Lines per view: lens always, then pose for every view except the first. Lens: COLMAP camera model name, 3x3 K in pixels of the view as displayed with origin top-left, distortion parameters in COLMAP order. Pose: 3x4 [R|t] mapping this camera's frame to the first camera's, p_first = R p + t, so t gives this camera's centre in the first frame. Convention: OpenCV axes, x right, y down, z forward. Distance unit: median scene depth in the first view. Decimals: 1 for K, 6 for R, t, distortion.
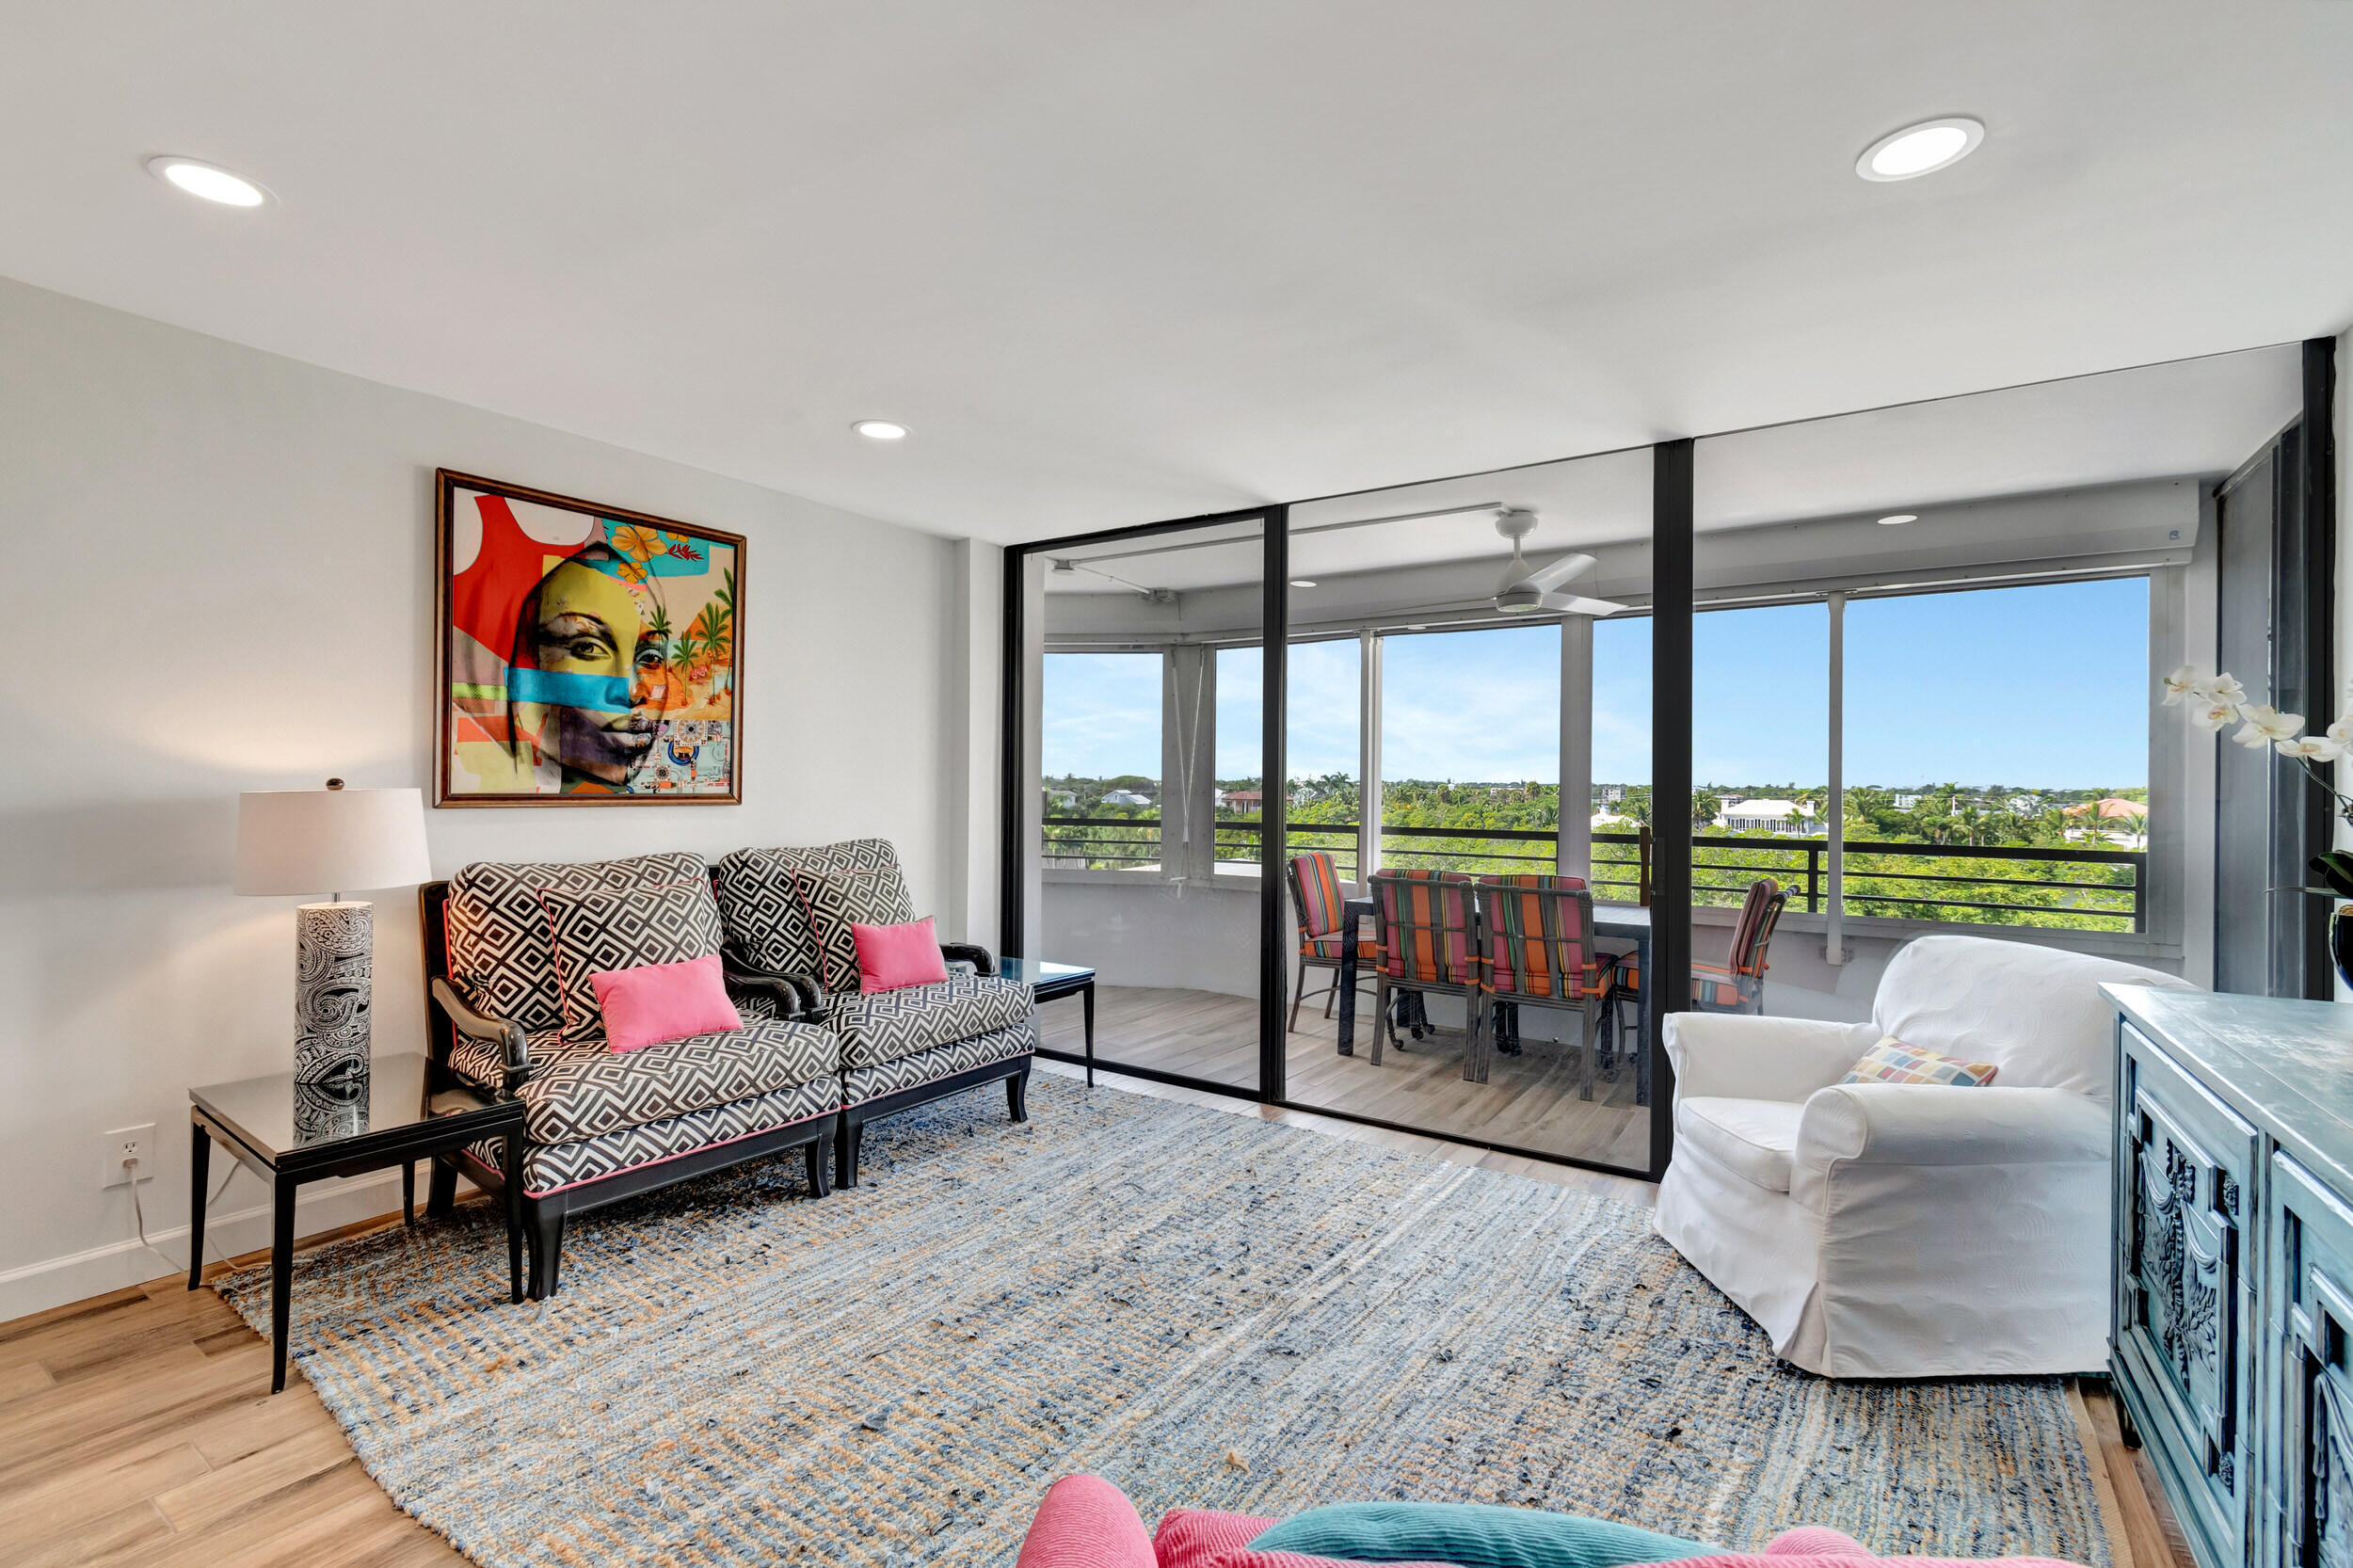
lens RADIAL K [[1050.4, 0, 1166.0], [0, 1050.4, 785.4], [0, 0, 1]] dist [0.000367, -0.000483]
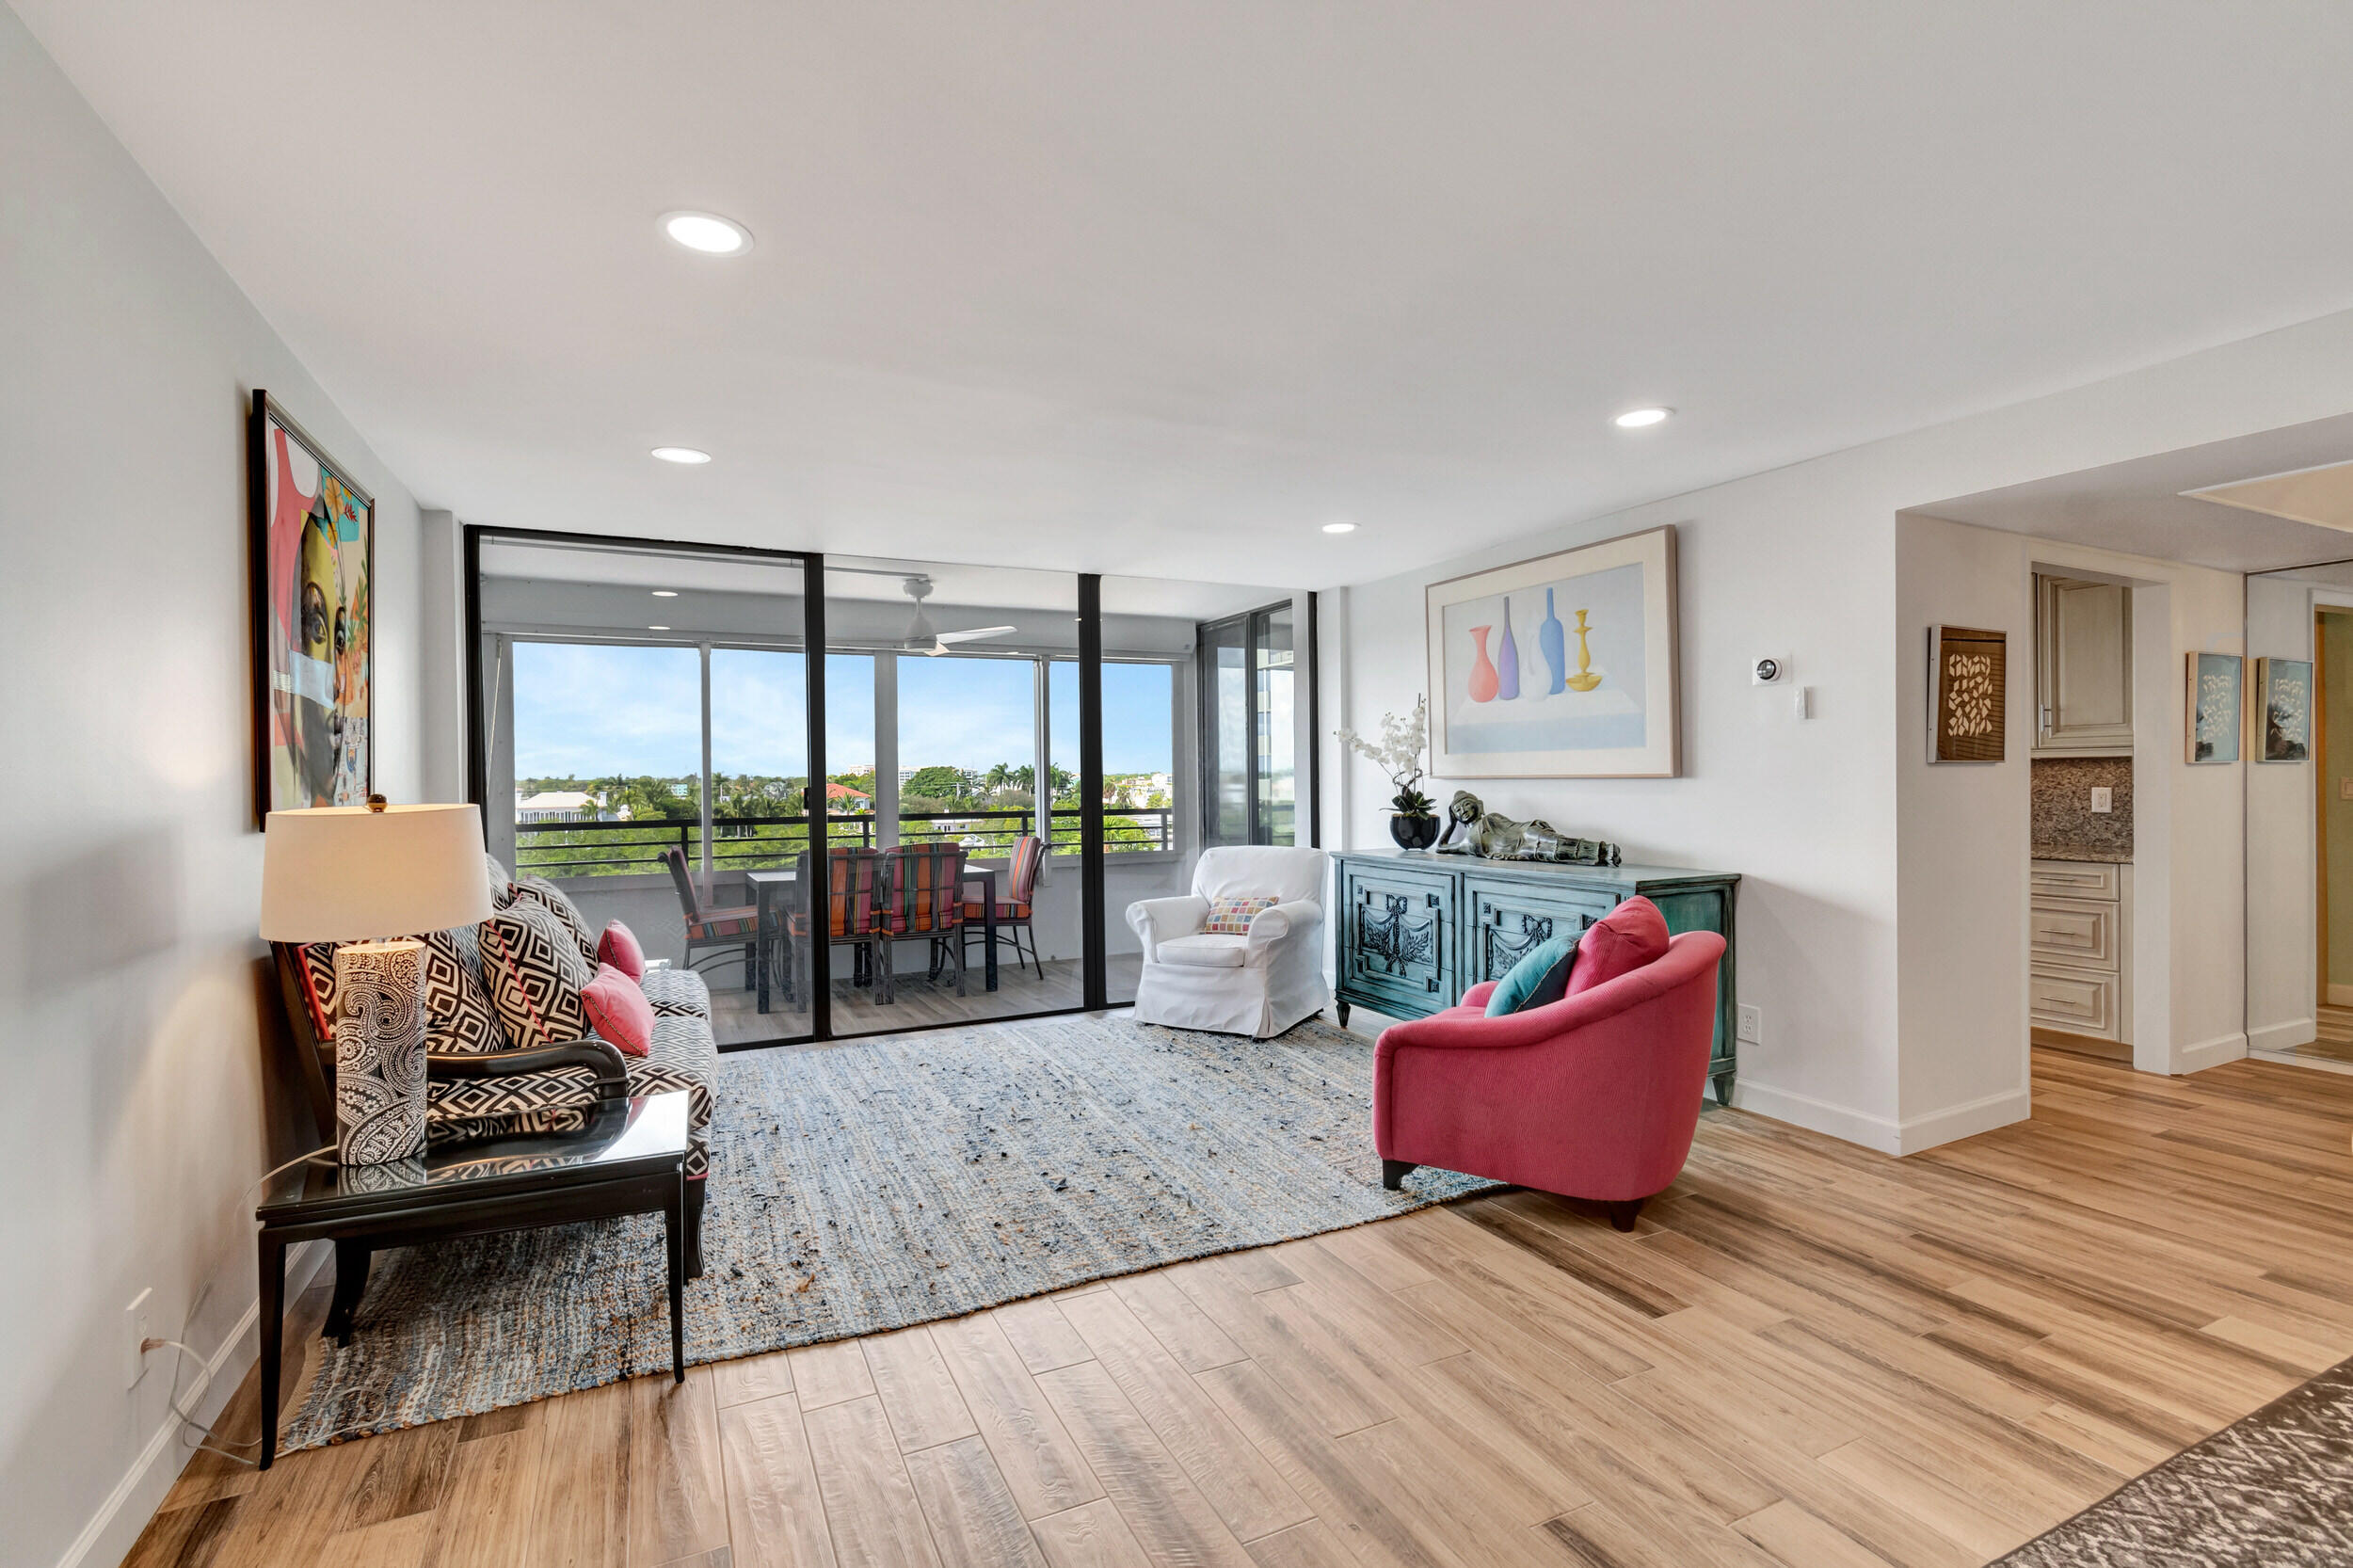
lens RADIAL K [[1068.5, 0, 1164.2], [0, 1068.5, 793.8], [0, 0, 1]] dist [0.002587, -0.000587]
pose [[0.499151, -0.029982, 0.865996, -0.916765], [0.016822, 0.999548, 0.024910, -0.013250], [-0.866352, 0.002134, 0.499430, 0.033241]]
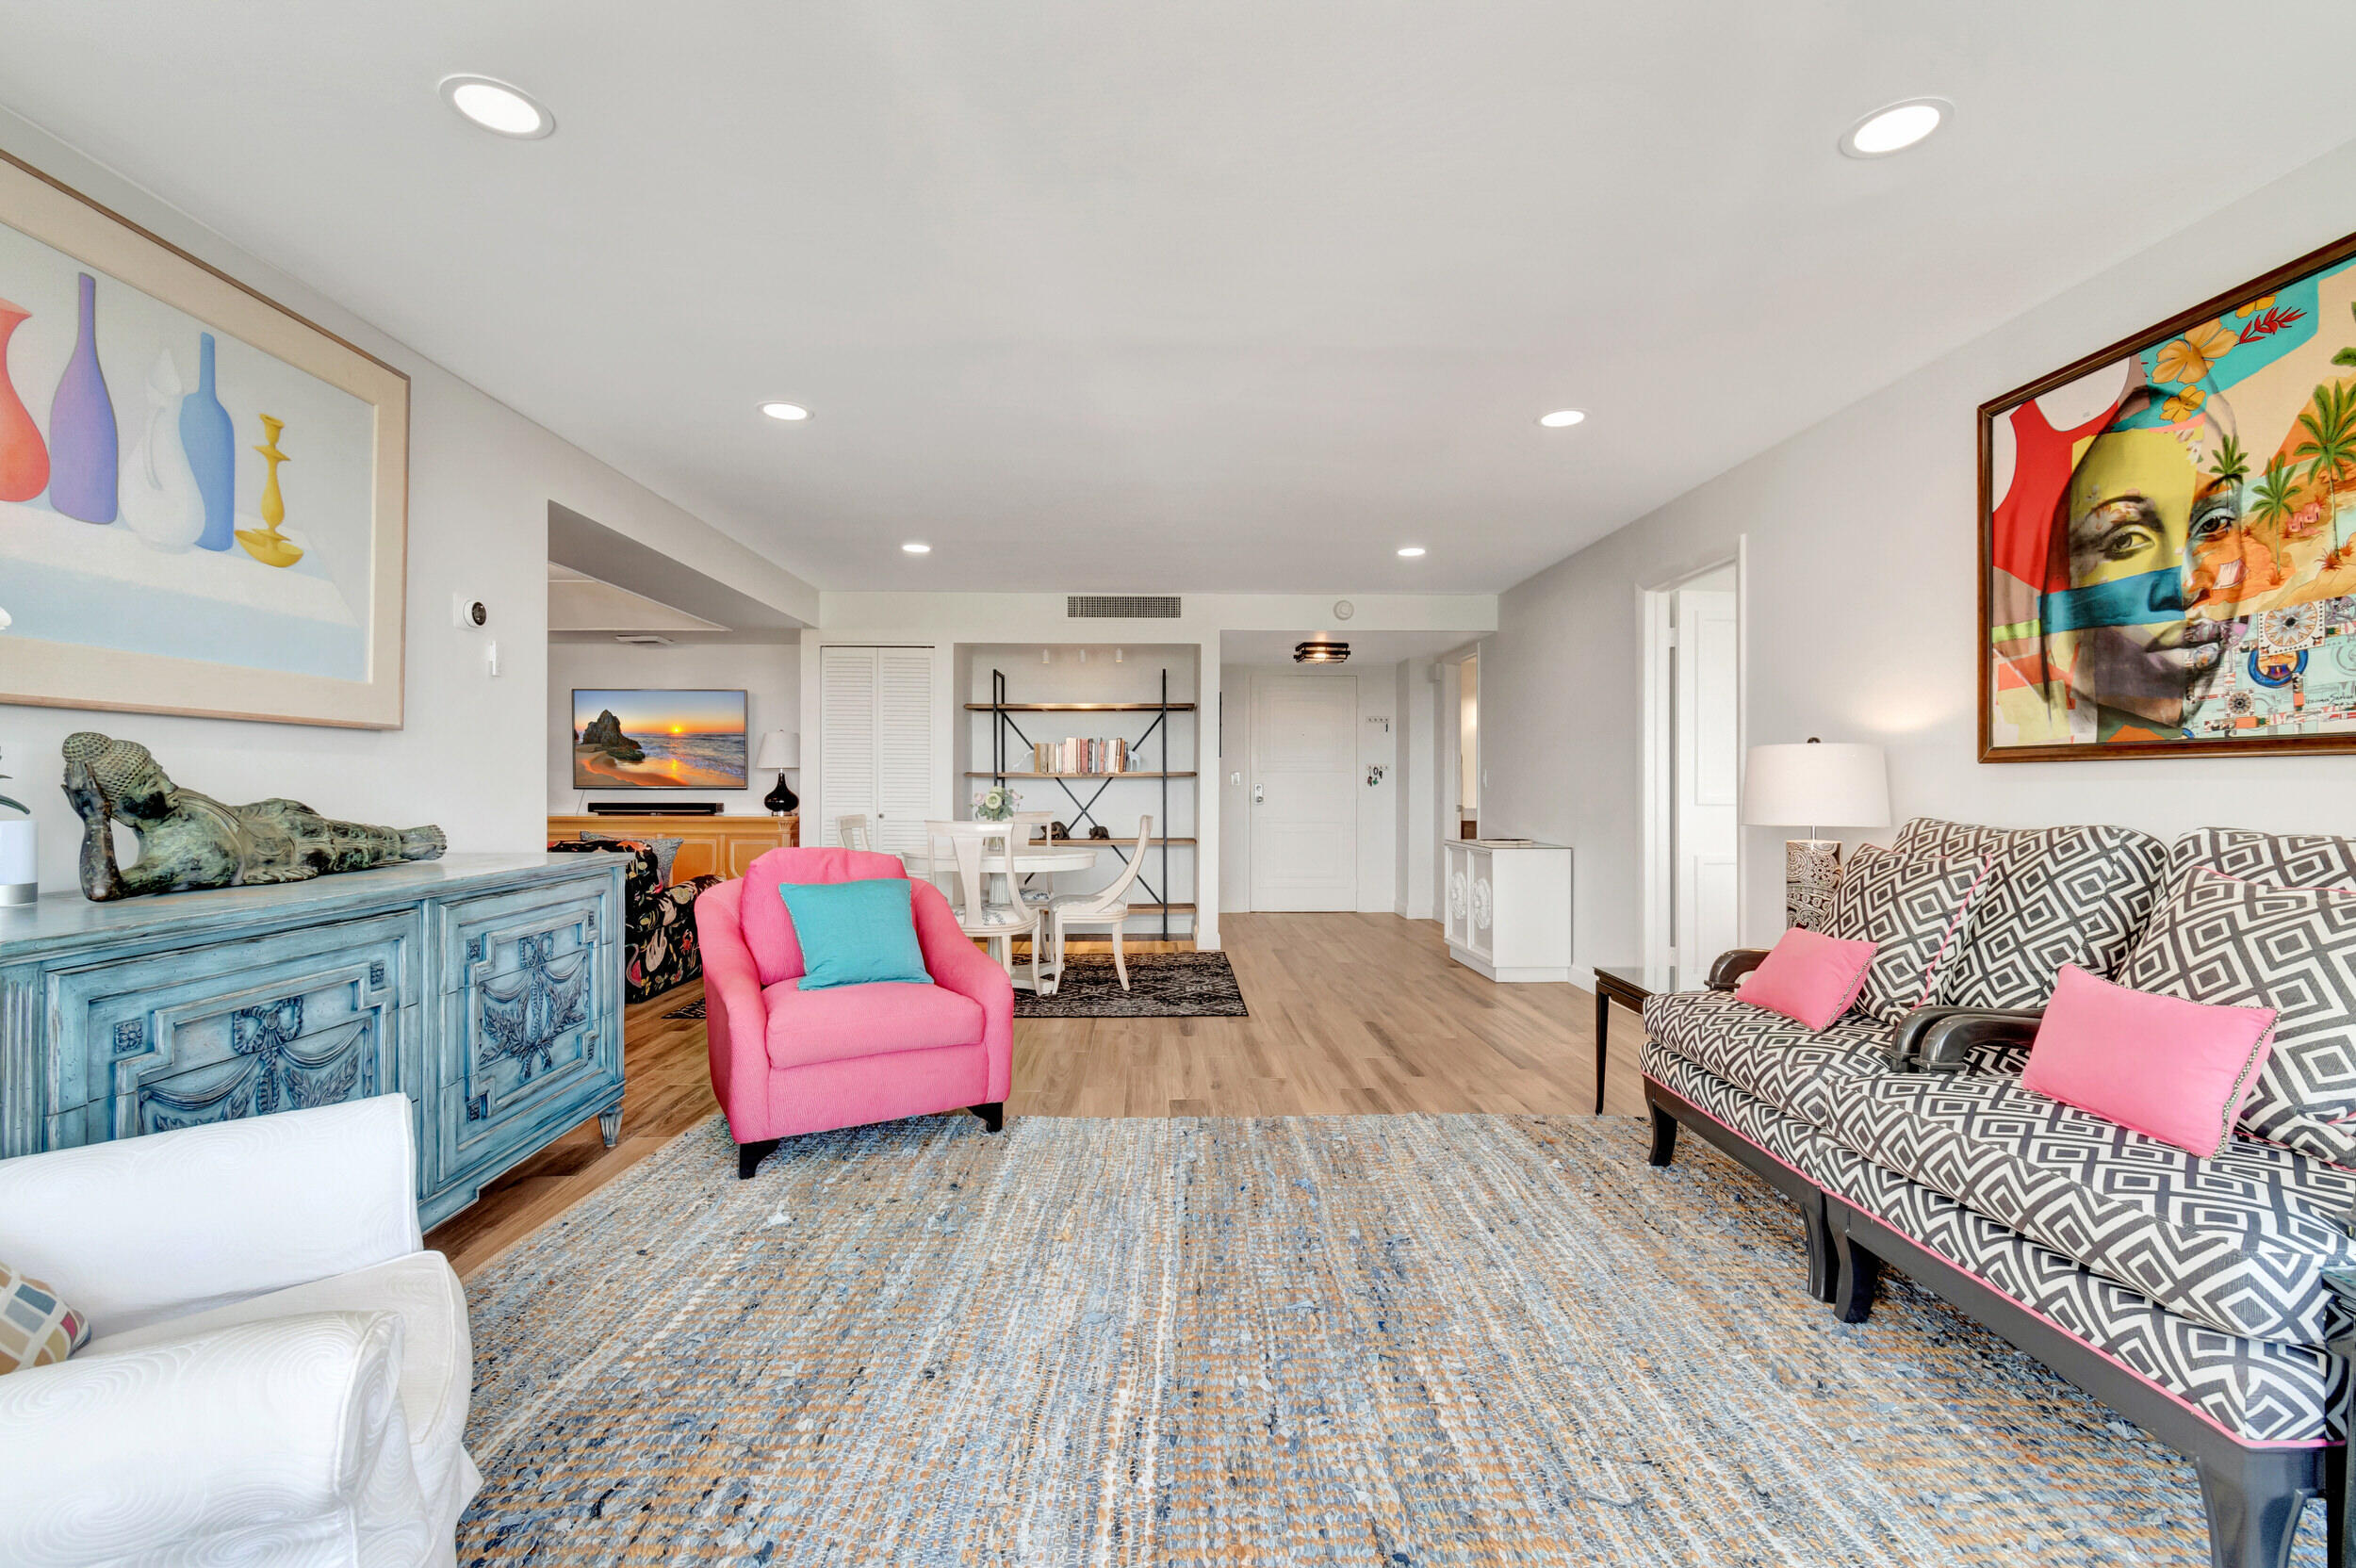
lens RADIAL K [[1048.7, 0, 1167.5], [0, 1048.7, 782.8], [0, 0, 1]] dist [0.002929, -0.001335]
pose [[-0.815712, -0.013848, -0.578292, 0.398183], [-0.012499, 0.999902, -0.006313, 0.047791], [0.578323, 0.002079, -0.815805, 1.182065]]
